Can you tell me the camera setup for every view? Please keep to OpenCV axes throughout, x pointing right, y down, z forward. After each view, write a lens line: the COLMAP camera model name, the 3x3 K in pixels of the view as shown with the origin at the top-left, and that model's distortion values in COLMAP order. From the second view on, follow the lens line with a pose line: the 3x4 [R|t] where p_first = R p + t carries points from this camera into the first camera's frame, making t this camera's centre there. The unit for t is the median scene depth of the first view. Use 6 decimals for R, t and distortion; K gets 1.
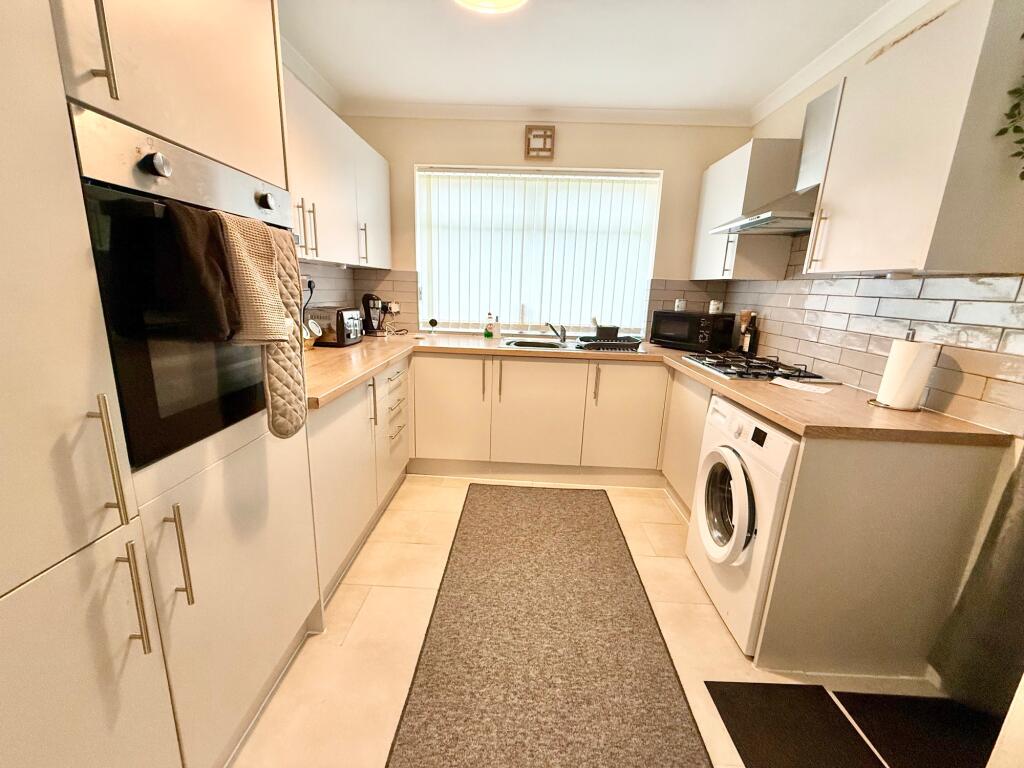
lens RADIAL K [[404.9, 0, 513.1], [0, 404.9, 376.8], [0, 0, 1]] dist [-0.002071, 0.000573]
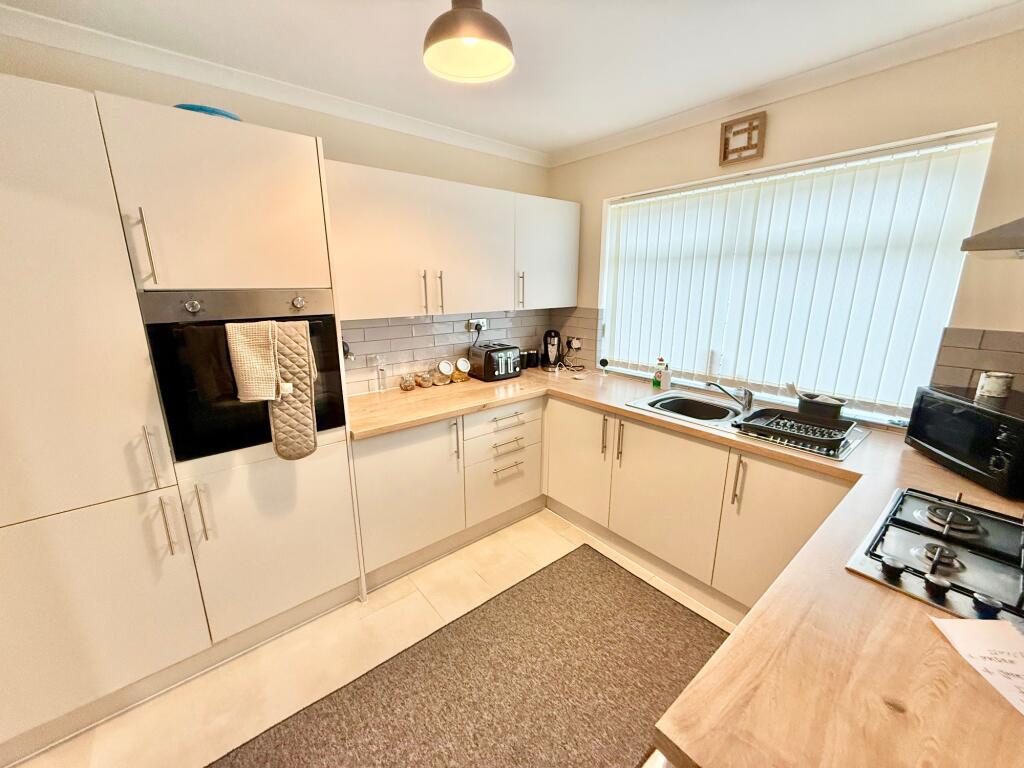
lens RADIAL K [[404.9, 0, 504.5], [0, 404.9, 378.7], [0, 0, 1]] dist [-0.002071, 0.000573]
pose [[0.659704, 0.136443, -0.739035, 0.386855], [-0.140209, 0.988461, 0.057334, -0.129172], [0.738330, 0.065796, 0.671222, 0.212818]]
